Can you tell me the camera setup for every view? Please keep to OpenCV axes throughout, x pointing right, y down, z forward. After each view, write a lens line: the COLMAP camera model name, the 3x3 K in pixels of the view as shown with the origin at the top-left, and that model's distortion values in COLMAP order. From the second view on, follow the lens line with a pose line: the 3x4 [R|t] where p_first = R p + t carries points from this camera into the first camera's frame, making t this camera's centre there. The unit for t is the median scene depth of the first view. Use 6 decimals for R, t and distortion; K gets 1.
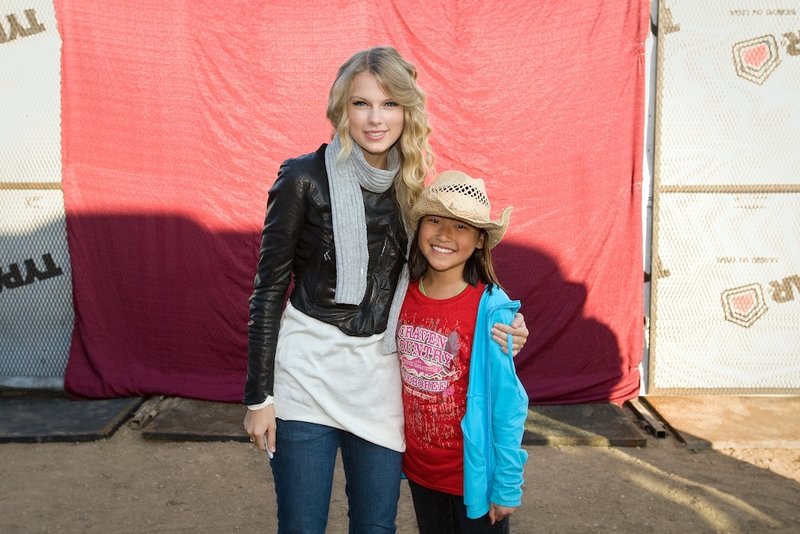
lens RADIAL K [[880.1, 0, 395.3], [0, 880.1, 265.3], [0, 0, 1]] dist [0.033651, 0.000000]
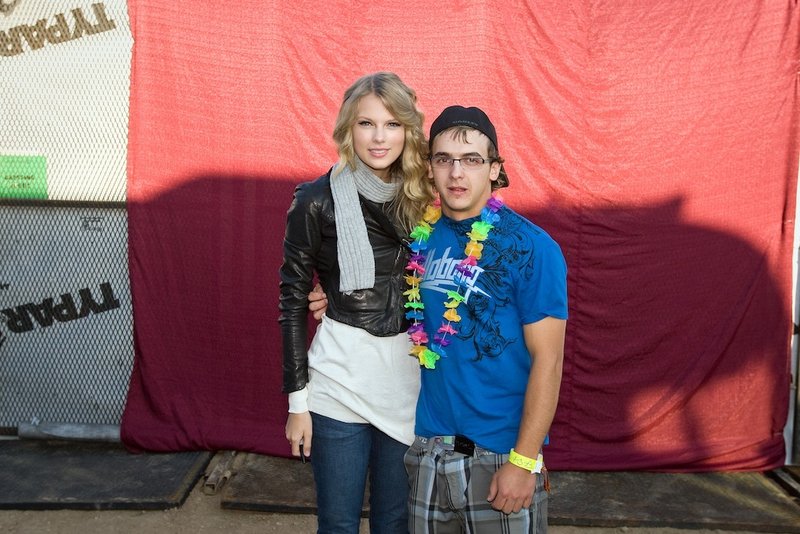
lens RADIAL K [[880.1, 0, 410.4], [0, 880.1, 262.0], [0, 0, 1]] dist [0.033651, 0.000000]
pose [[0.999609, 0.026666, 0.008363, -0.105783], [-0.026449, 0.999336, -0.025066, -0.020561], [-0.009026, 0.024835, 0.999651, 0.132826]]
